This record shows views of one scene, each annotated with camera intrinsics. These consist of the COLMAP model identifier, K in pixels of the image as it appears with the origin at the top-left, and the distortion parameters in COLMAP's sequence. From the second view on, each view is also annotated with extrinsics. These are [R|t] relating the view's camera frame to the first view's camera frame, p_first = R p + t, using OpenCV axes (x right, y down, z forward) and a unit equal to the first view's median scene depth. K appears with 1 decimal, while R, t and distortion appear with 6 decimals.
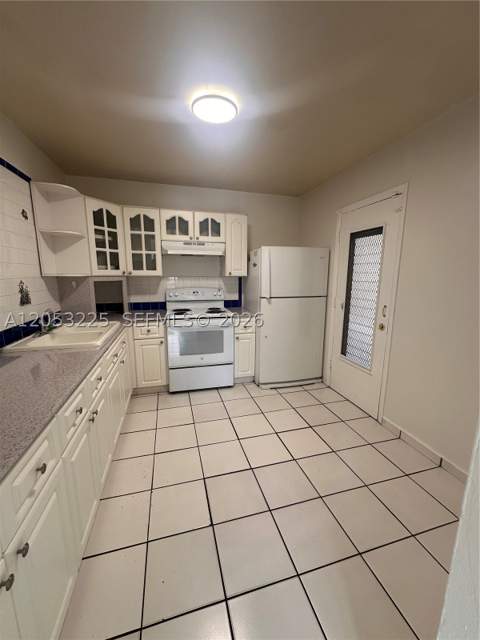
lens RADIAL K [[256.8, 0, 239.8], [0, 256.8, 322.2], [0, 0, 1]] dist [-0.001569, 0.000556]
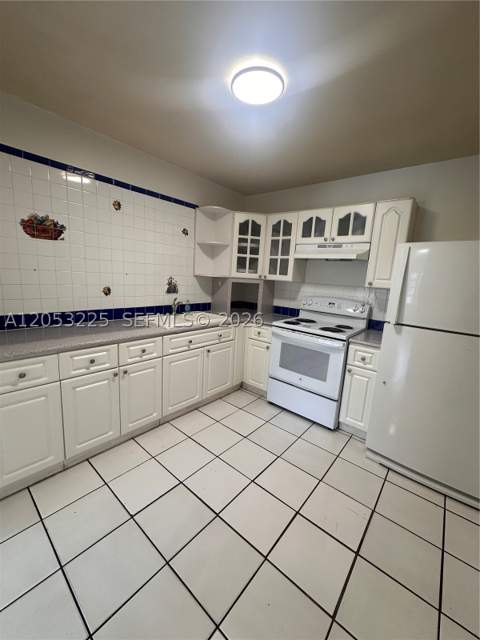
lens RADIAL K [[256.8, 0, 238.6], [0, 256.8, 320.7], [0, 0, 1]] dist [-0.001569, 0.000556]
pose [[0.563964, 0.176442, -0.806730, 0.397561], [-0.209201, 0.975566, 0.067122, -0.063059], [0.798861, 0.130915, 0.587096, 0.313128]]
